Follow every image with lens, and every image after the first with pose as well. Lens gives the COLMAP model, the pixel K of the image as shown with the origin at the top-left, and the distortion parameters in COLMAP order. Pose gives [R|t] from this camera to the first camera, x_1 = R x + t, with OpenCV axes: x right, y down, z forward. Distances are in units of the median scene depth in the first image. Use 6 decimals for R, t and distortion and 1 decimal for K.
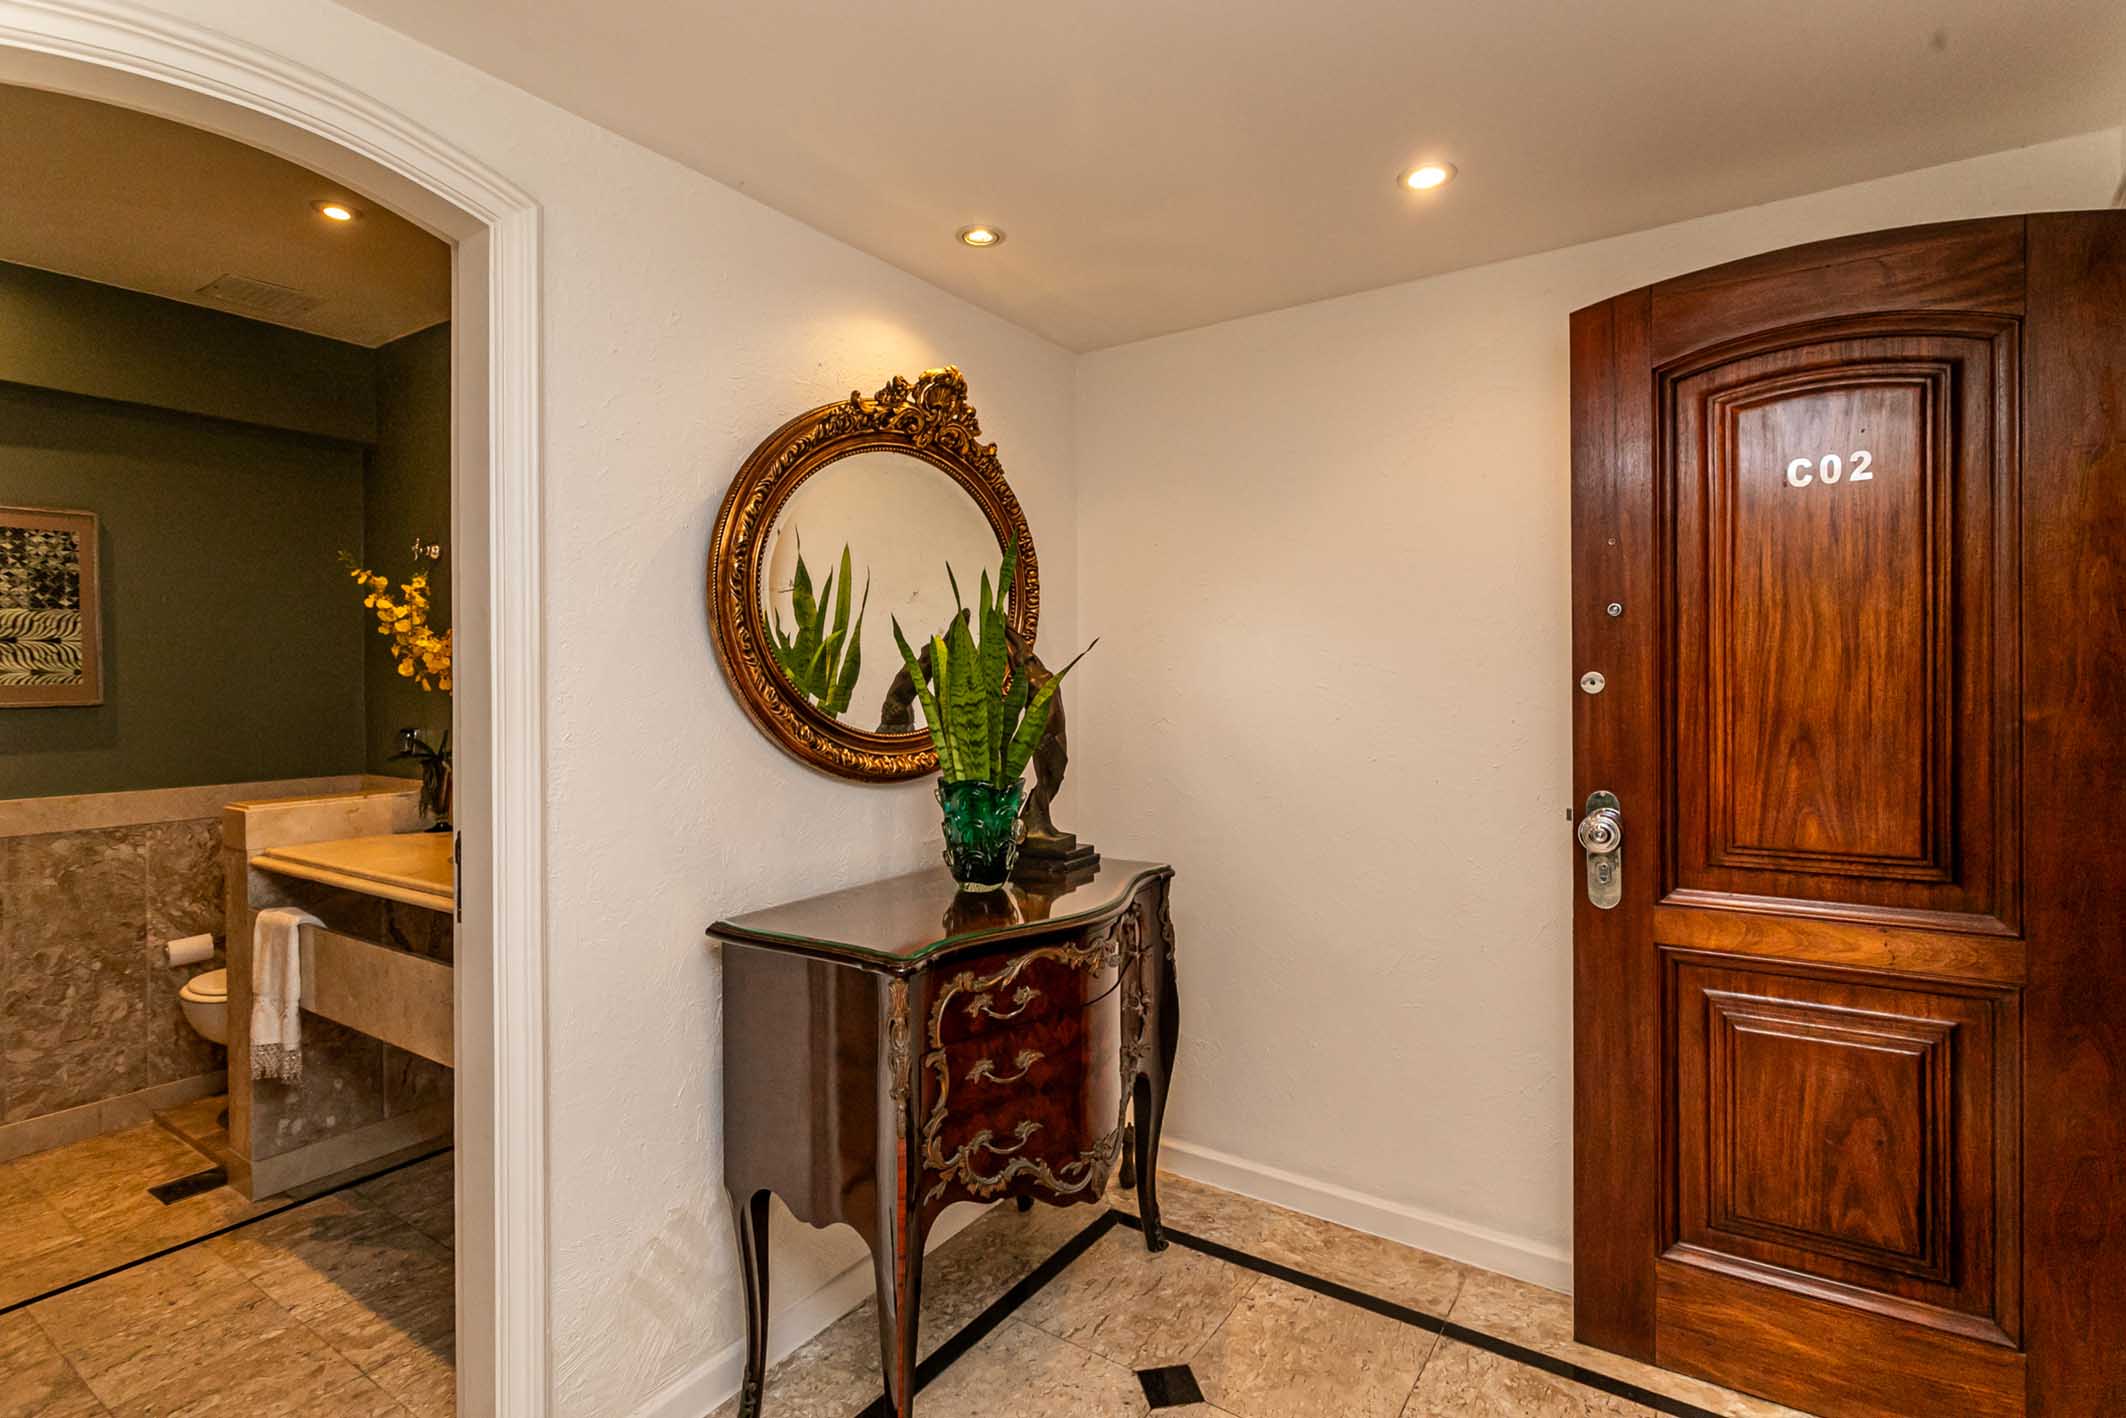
lens RADIAL K [[1020.6, 0, 1055.0], [0, 1020.6, 689.6], [0, 0, 1]] dist [-0.002943, 0.000965]
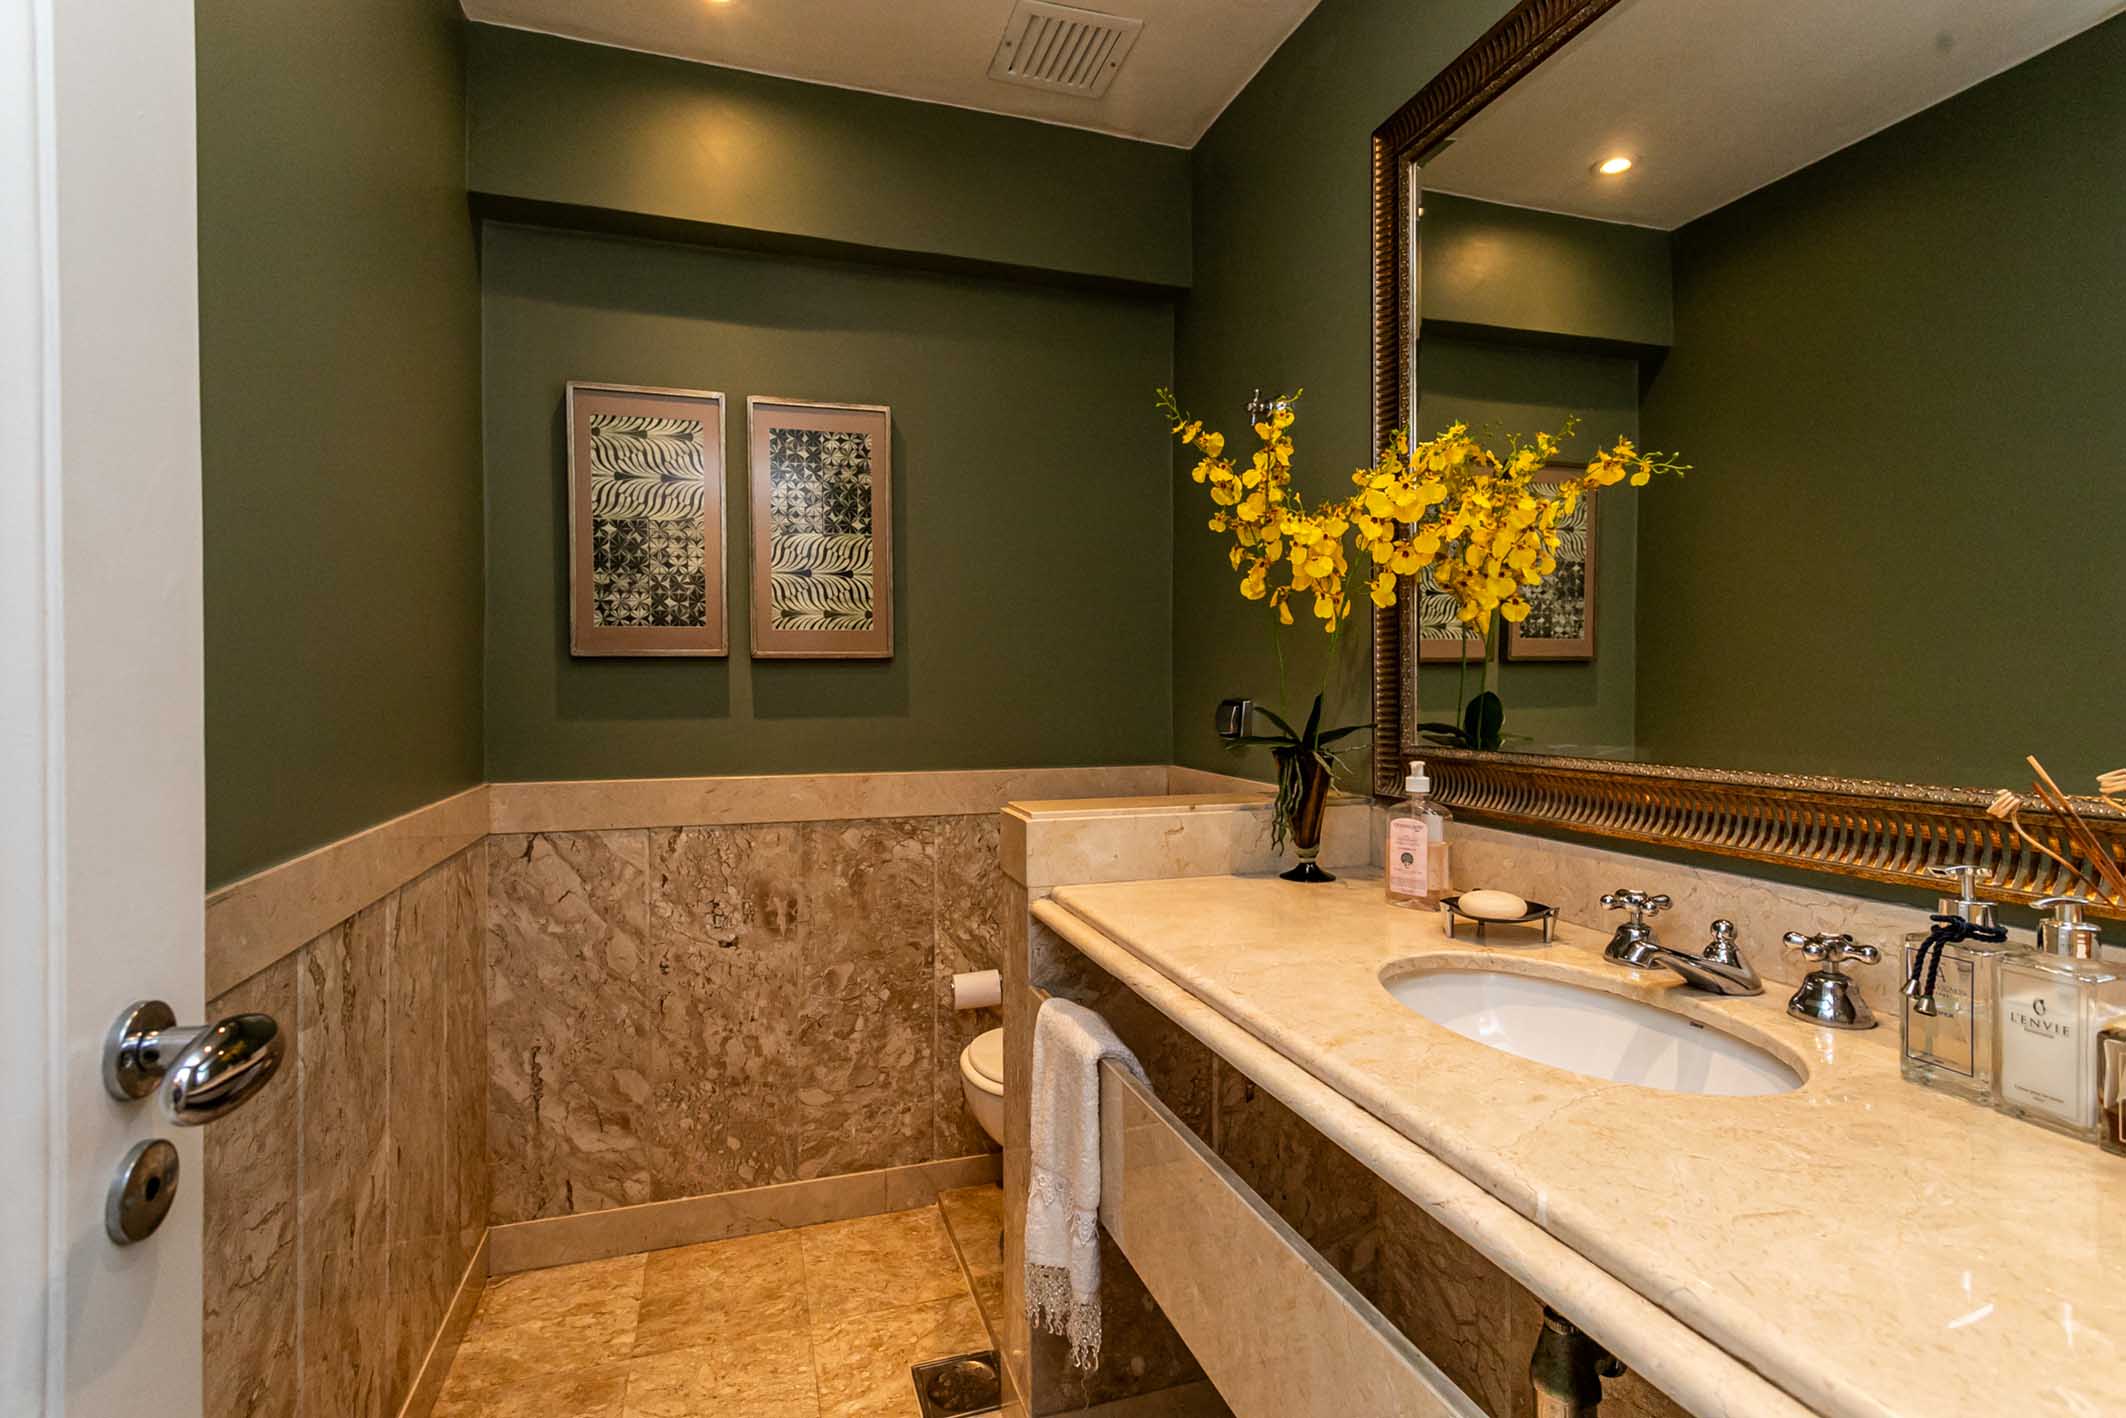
lens RADIAL K [[1020.6, 0, 1055.0], [0, 1020.6, 689.6], [0, 0, 1]] dist [-0.002943, 0.000965]
pose [[0.780482, 0.010132, -0.625096, -0.365763], [-0.009720, 0.999944, 0.004072, 0.035563], [0.625103, 0.002898, 0.780537, 0.486461]]
